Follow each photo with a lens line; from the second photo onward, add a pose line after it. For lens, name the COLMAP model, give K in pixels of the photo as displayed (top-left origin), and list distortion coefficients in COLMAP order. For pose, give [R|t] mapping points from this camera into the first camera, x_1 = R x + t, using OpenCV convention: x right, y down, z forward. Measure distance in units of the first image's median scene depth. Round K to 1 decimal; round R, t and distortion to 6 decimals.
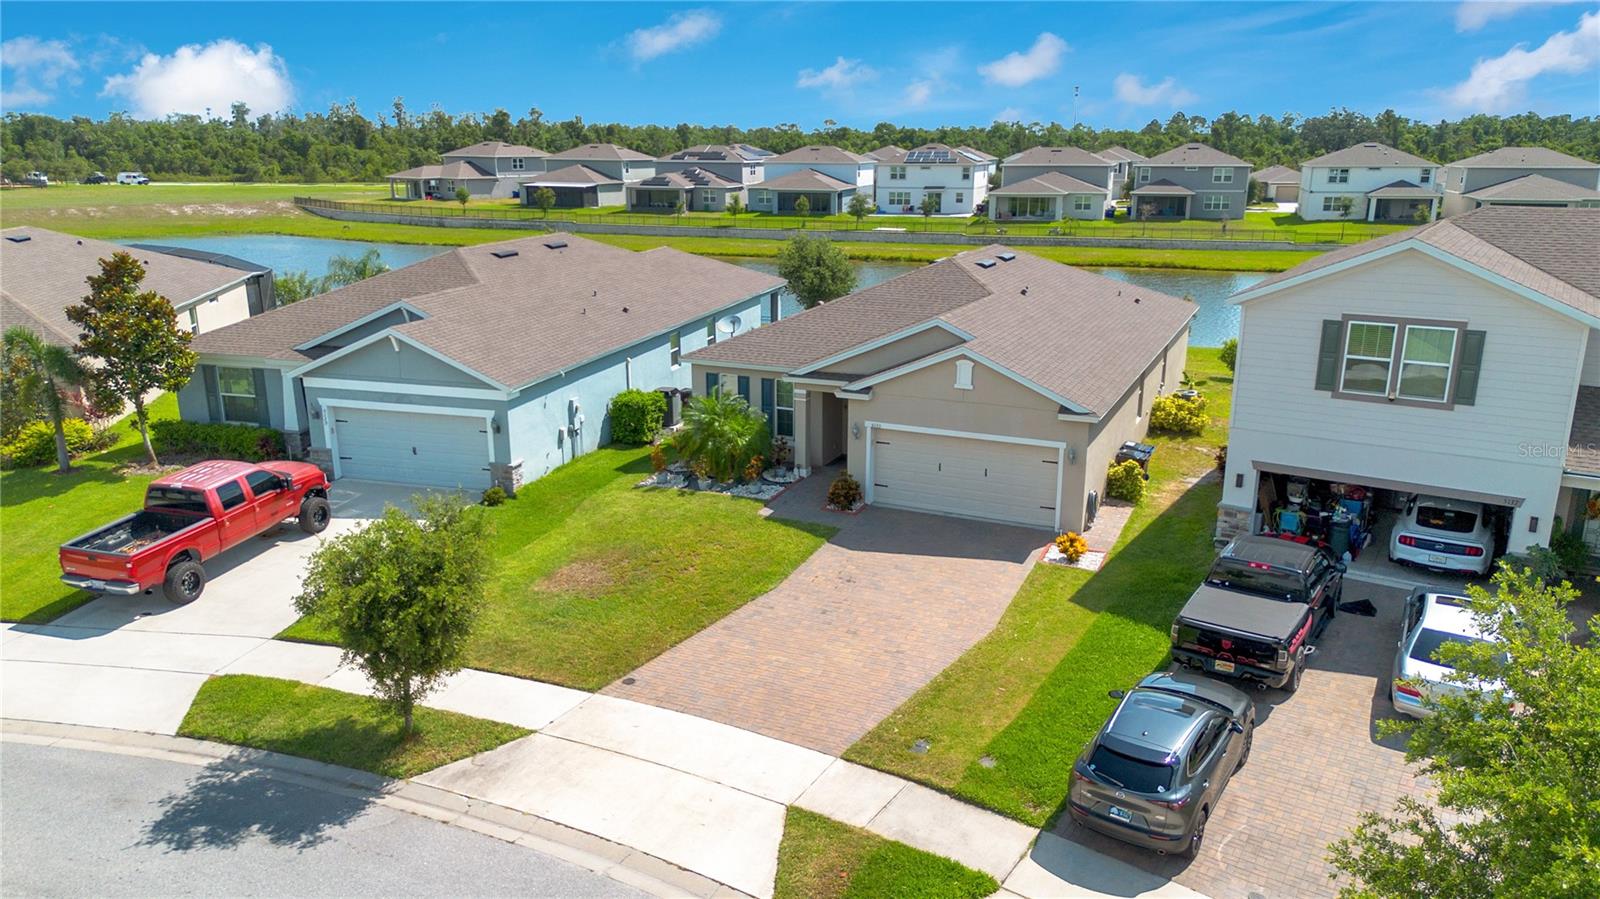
lens RADIAL K [[1129.1, 0, 804.2], [0, 1129.1, 446.0], [0, 0, 1]] dist [0.091457, -0.098333]
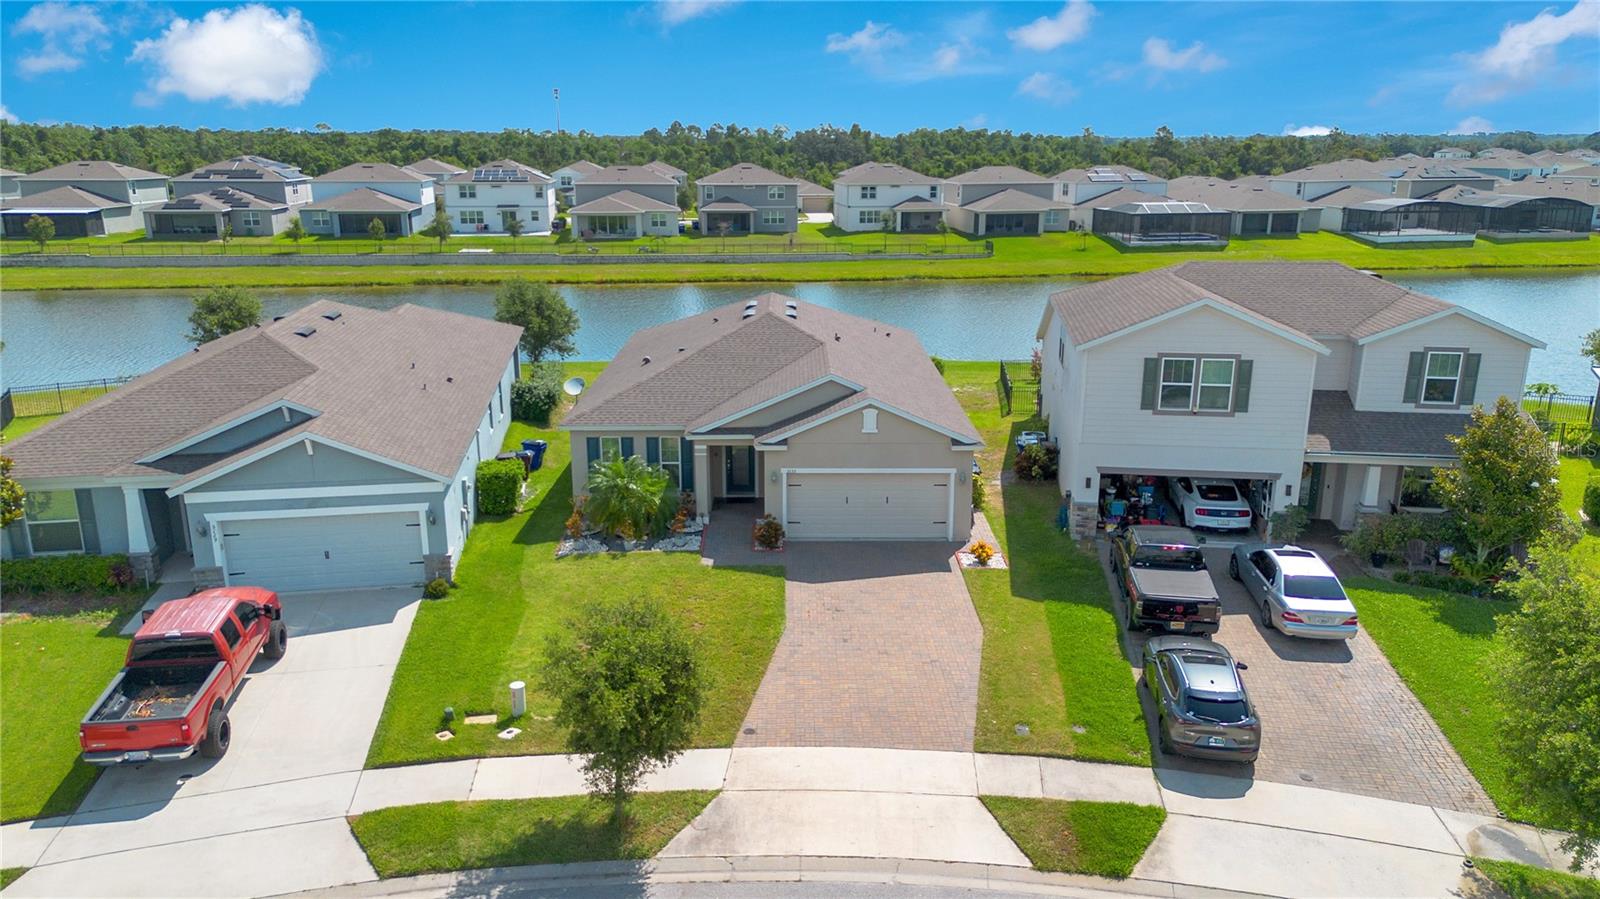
lens RADIAL K [[1129.1, 0, 804.2], [0, 1129.1, 446.0], [0, 0, 1]] dist [0.091457, -0.098333]
pose [[0.904746, -0.111481, 0.411105, -0.356166], [0.111166, 0.993493, 0.024758, -0.064310], [-0.411190, 0.023301, 0.911252, -0.039571]]
